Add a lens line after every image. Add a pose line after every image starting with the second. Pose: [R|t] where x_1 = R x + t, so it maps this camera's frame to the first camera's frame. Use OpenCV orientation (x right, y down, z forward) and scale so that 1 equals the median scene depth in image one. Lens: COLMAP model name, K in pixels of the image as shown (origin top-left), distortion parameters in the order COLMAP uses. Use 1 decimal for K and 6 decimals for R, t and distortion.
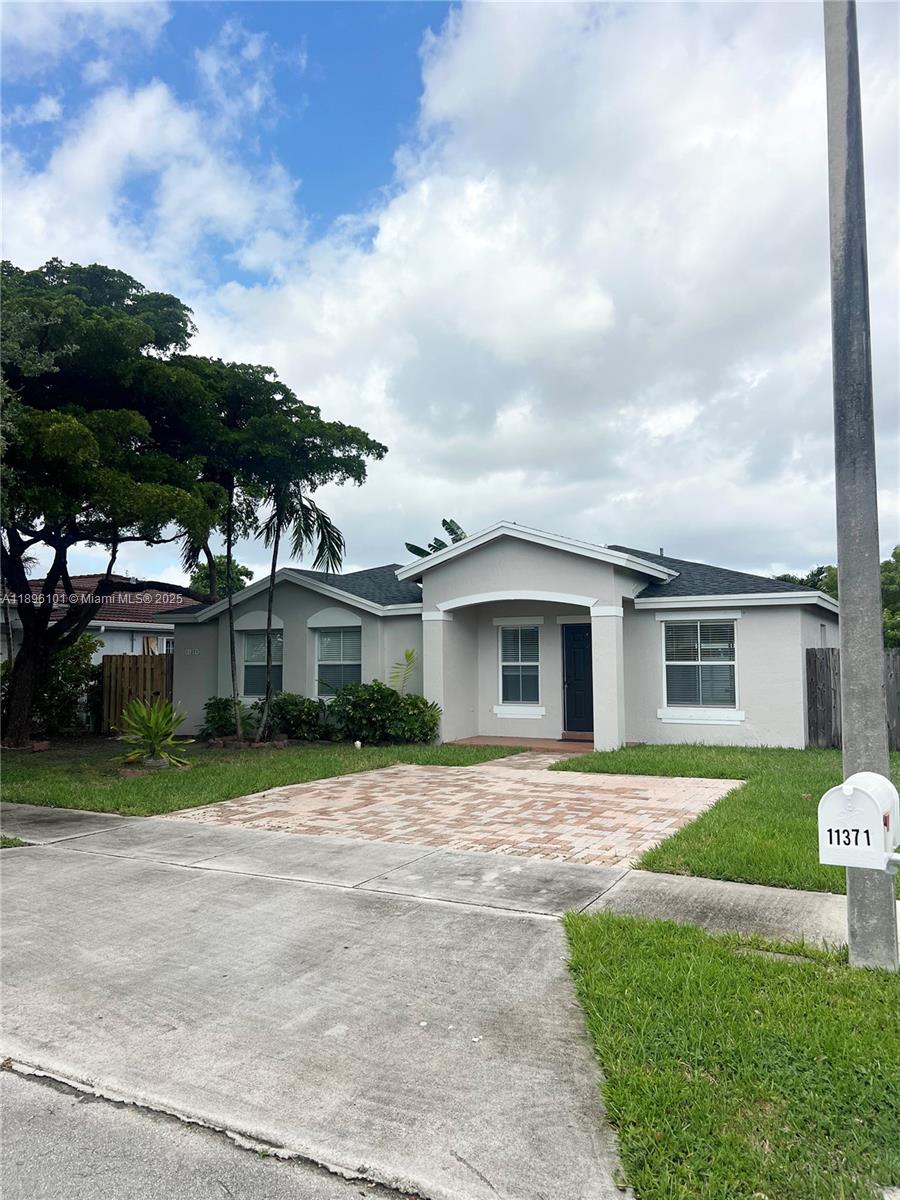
lens RADIAL K [[888.1, 0, 453.1], [0, 888.1, 597.3], [0, 0, 1]] dist [0.124705, -0.317048]
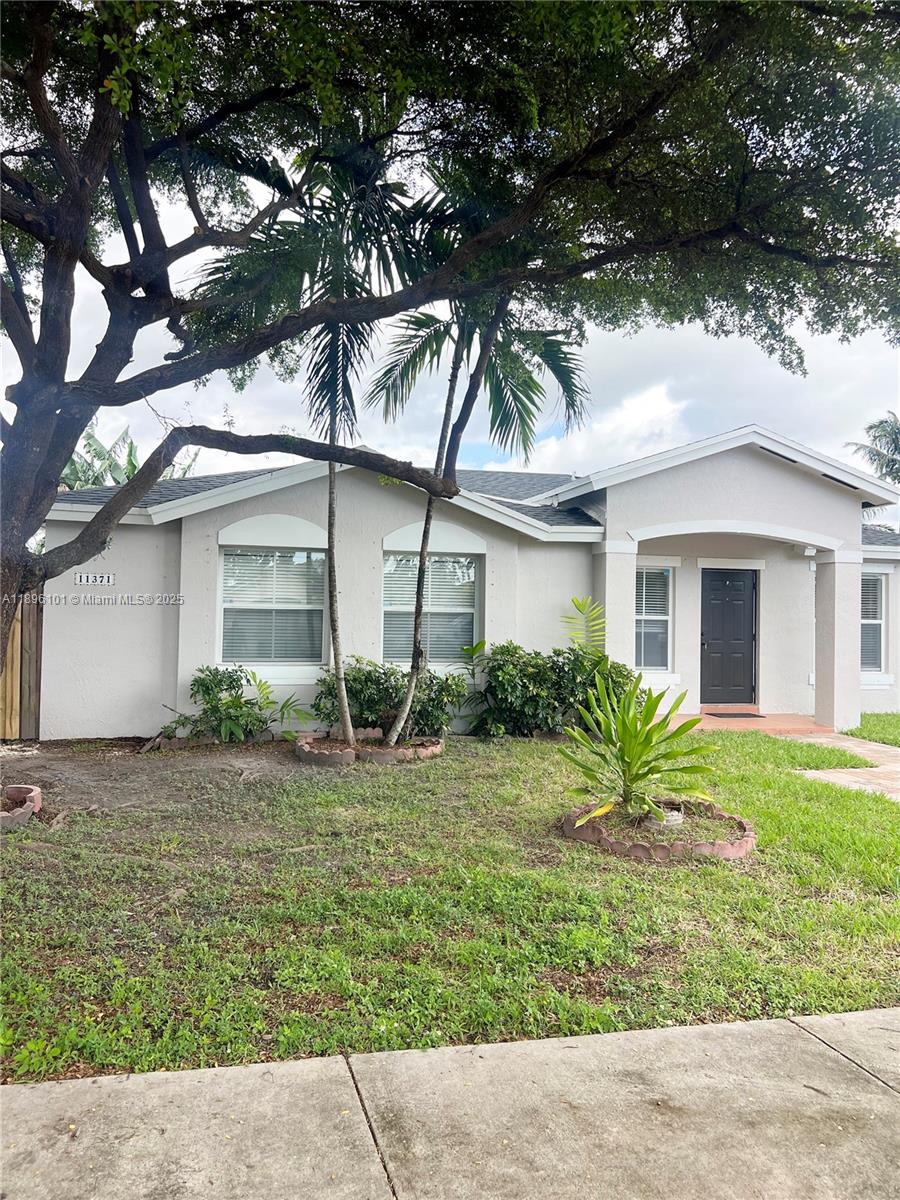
lens RADIAL K [[888.1, 0, 453.1], [0, 888.1, 597.3], [0, 0, 1]] dist [0.124705, -0.317048]
pose [[0.755075, 0.034119, 0.654750, -0.562827], [-0.068888, 0.997246, 0.027477, 0.049009], [-0.652009, -0.065852, 0.755346, 0.549307]]
